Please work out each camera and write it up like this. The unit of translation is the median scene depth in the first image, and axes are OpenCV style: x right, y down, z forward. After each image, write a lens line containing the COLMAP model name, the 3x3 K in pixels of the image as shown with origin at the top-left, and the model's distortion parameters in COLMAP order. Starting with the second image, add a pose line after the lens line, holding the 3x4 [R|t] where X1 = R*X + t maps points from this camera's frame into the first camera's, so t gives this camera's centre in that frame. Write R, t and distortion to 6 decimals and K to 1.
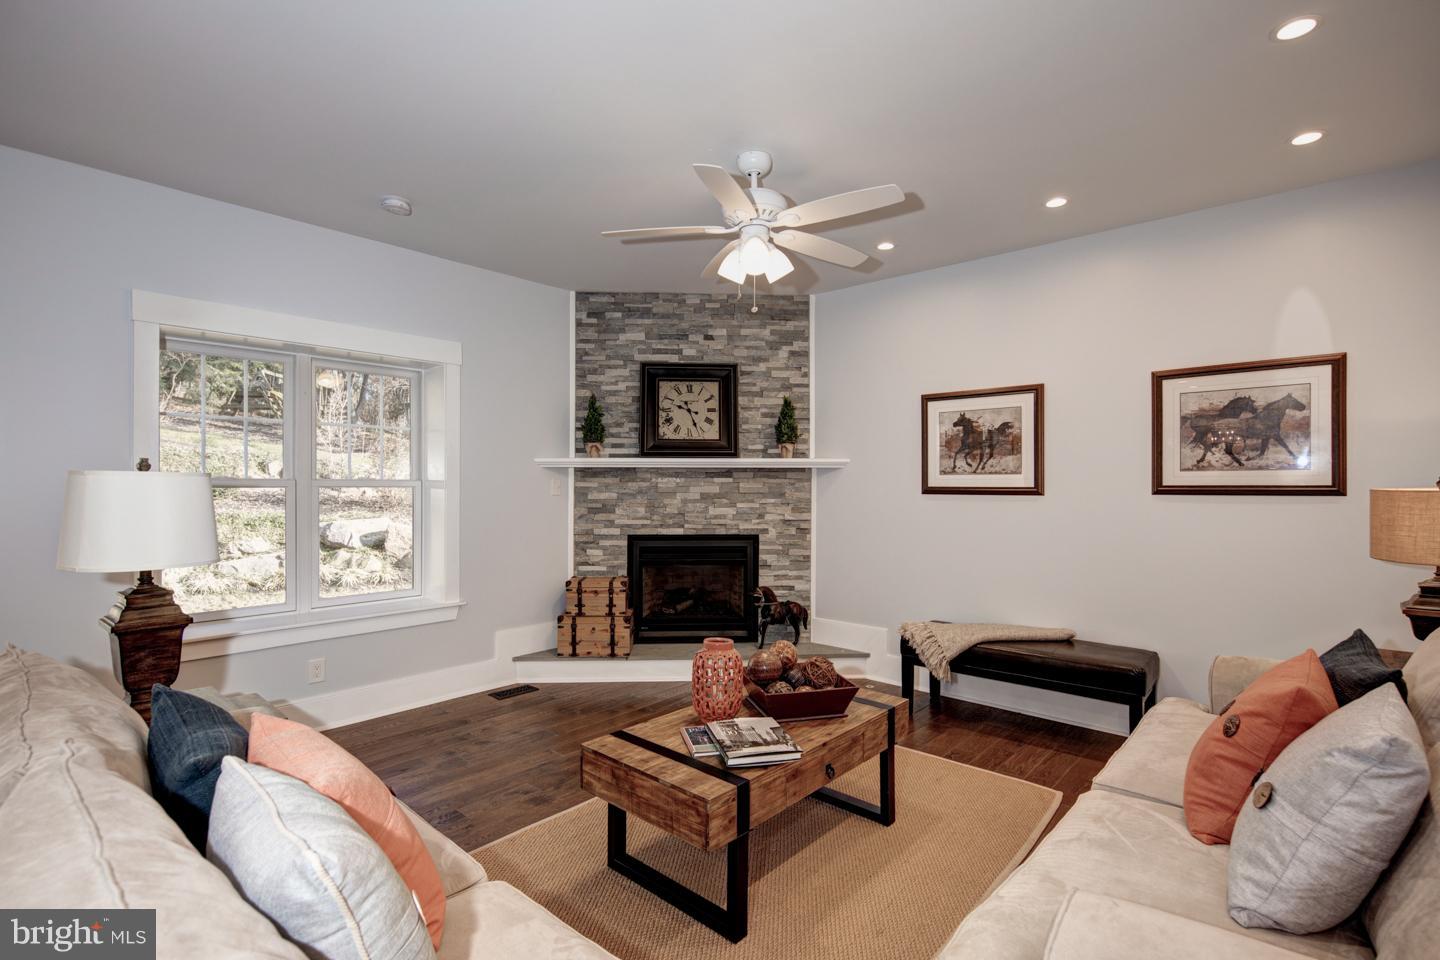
lens RADIAL K [[672.8, 0, 716.9], [0, 672.8, 483.4], [0, 0, 1]] dist [0.002641, 0.000020]
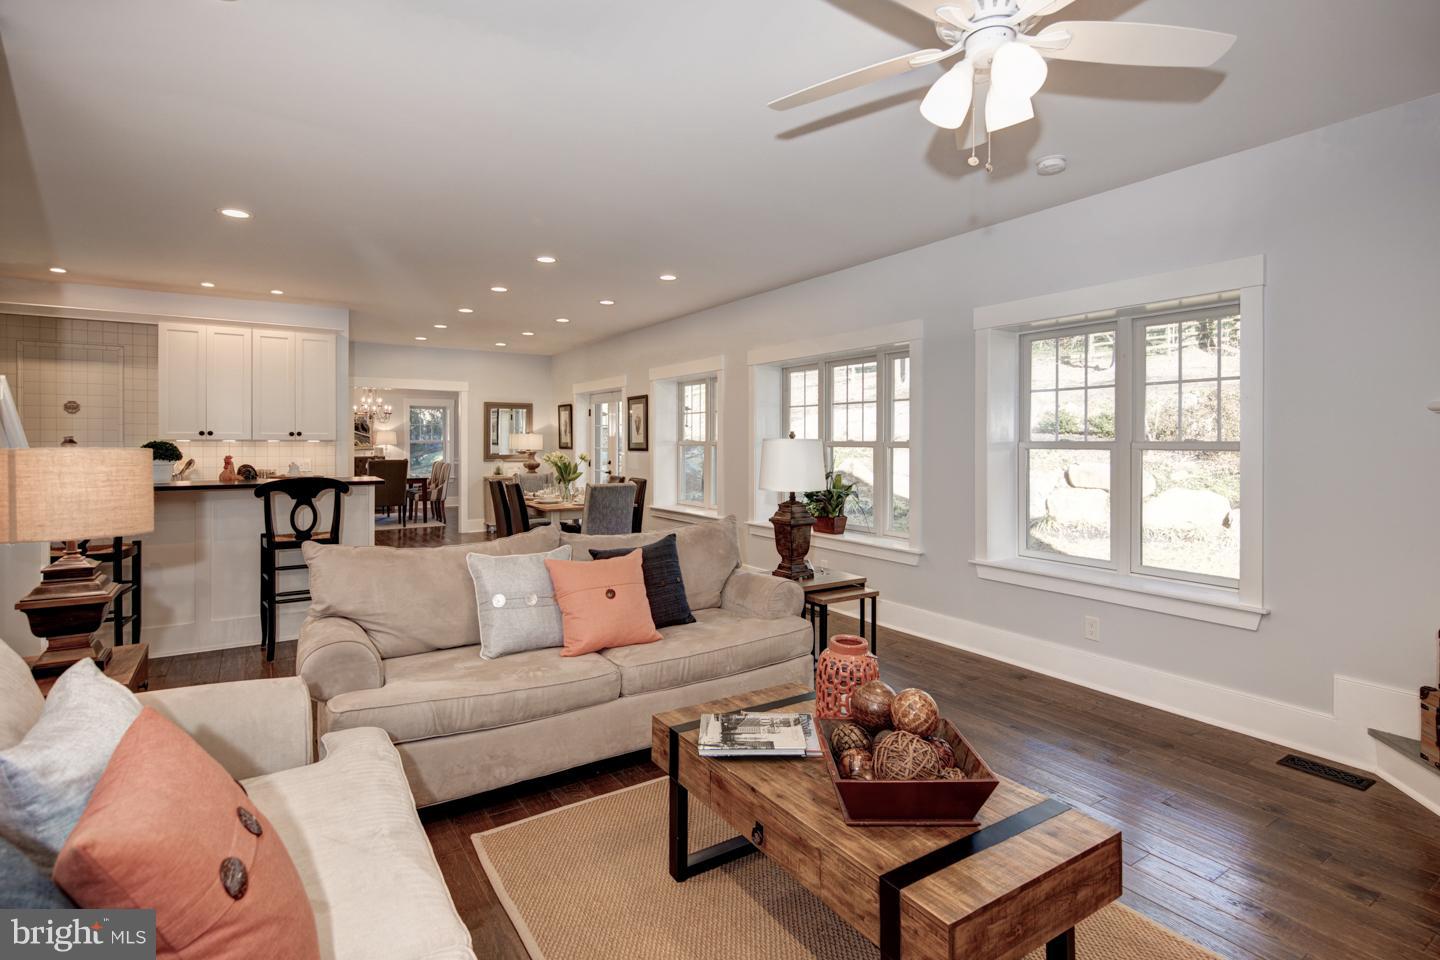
lens RADIAL K [[703.2, 0, 727.1], [0, 703.2, 443.1], [0, 0, 1]] dist [0.009512, -0.001841]
pose [[-0.247903, -0.001886, -0.968783, 0.445398], [-0.001441, 0.999998, -0.001578, -0.001425], [0.968784, 0.001005, -0.247905, 0.554103]]
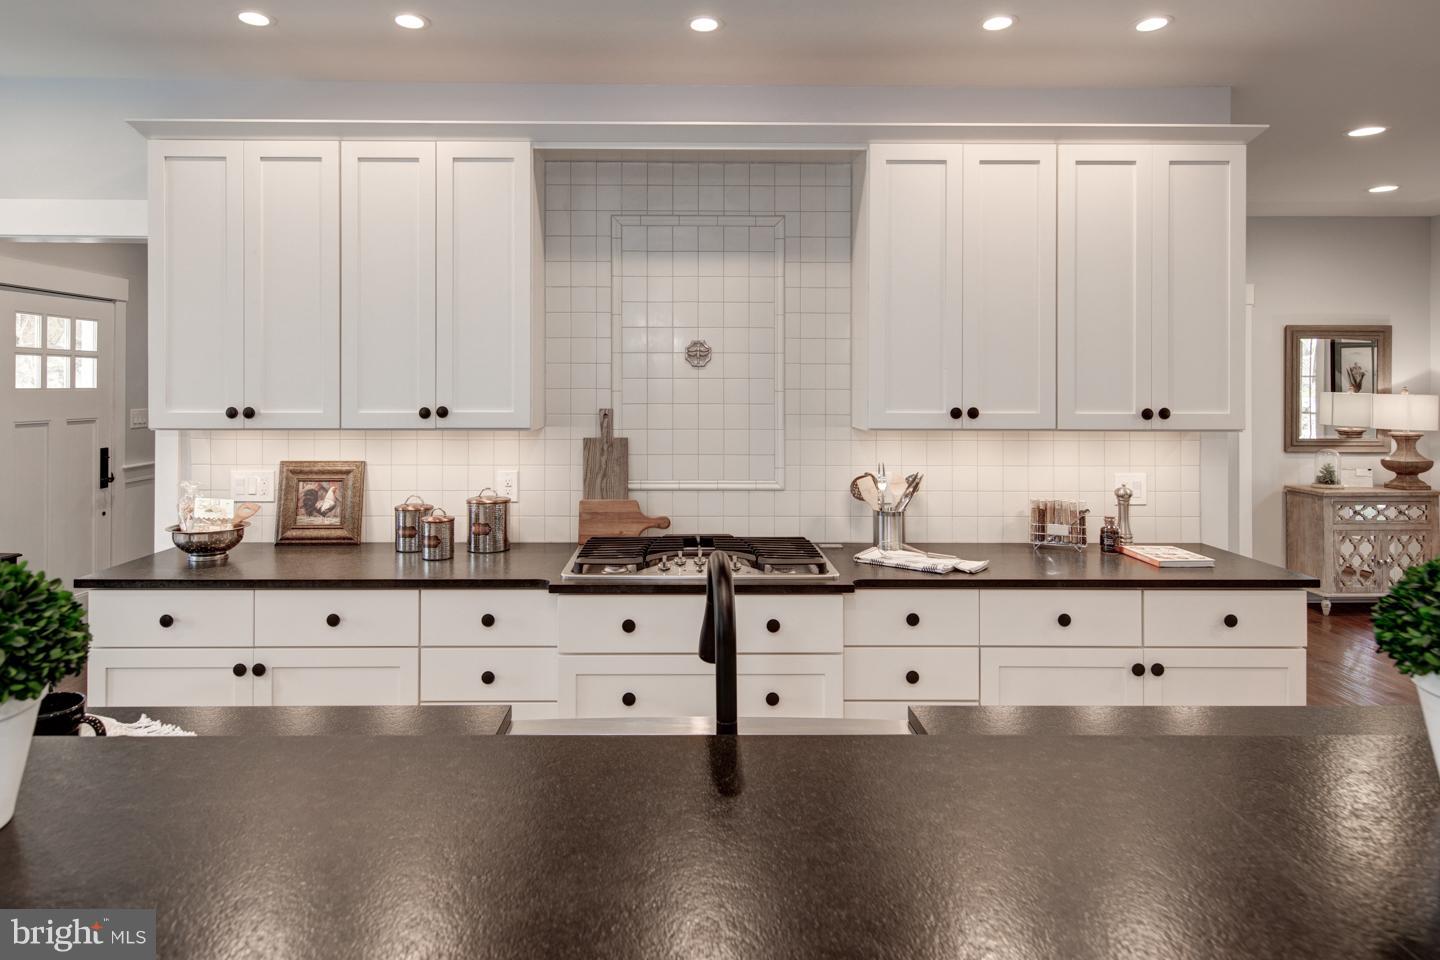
lens RADIAL K [[861.4, 0, 694.3], [0, 861.4, 385.5], [0, 0, 1]] dist [0.009266, 0.001694]
pose [[-0.741066, -0.003693, -0.671421, -0.005066], [-0.004391, 0.999990, -0.000653, -0.039337], [0.671417, 0.002464, -0.741075, -0.360837]]
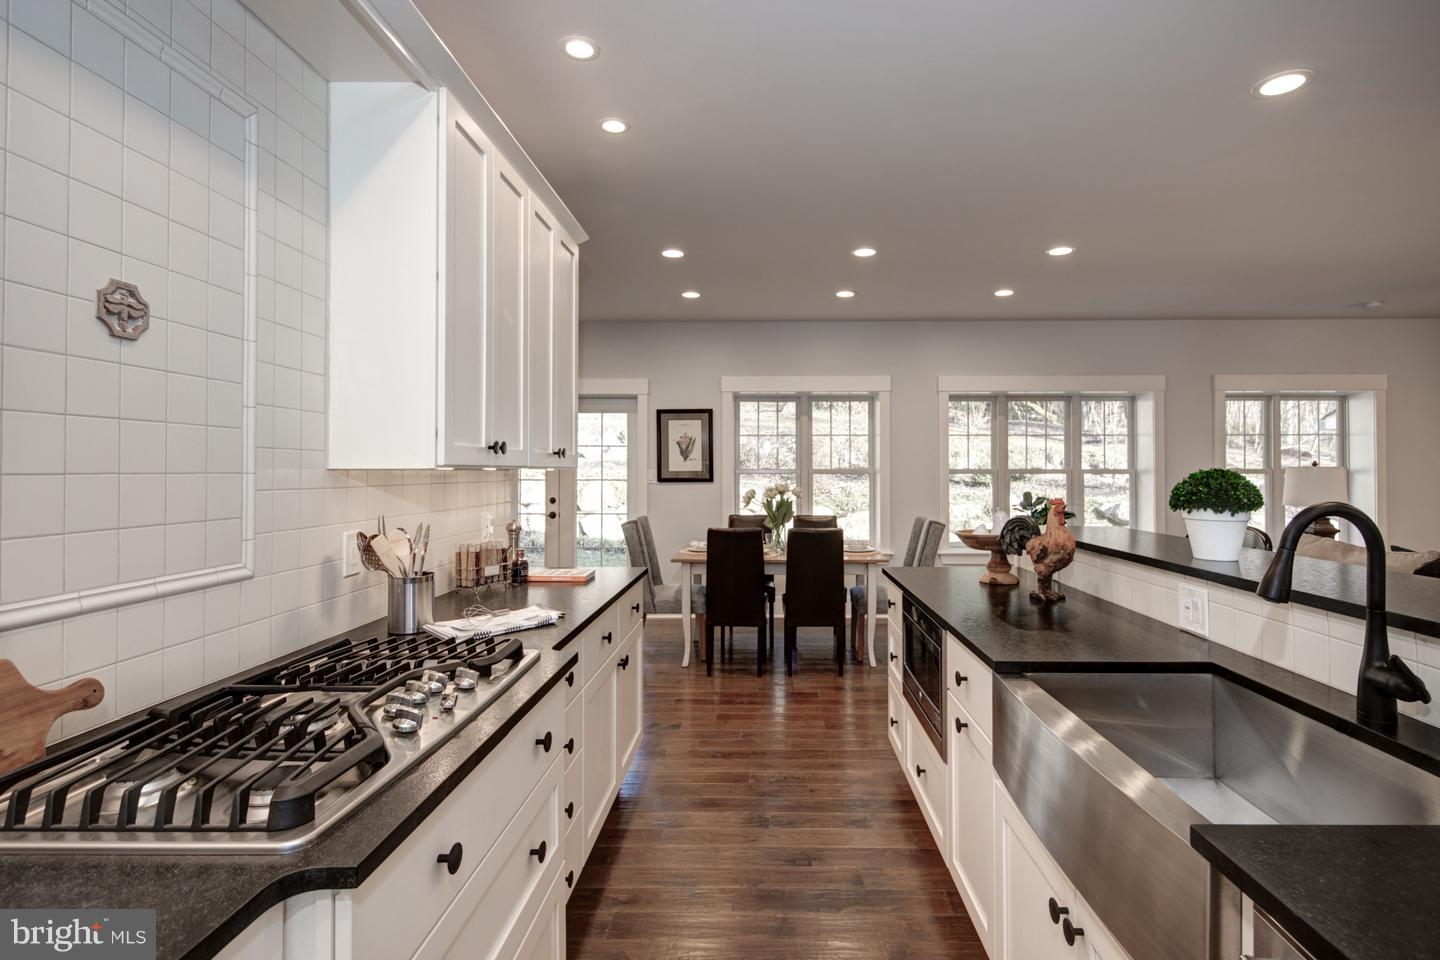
lens RADIAL K [[703.4, 0, 759.2], [0, 703.4, 463.0], [0, 0, 1]] dist [-0.000901, -0.002560]
pose [[0.662007, -0.010640, -0.749422, -0.121695], [0.002452, 0.999925, -0.012031, -0.004305], [0.749493, 0.006127, 0.661983, -0.873197]]
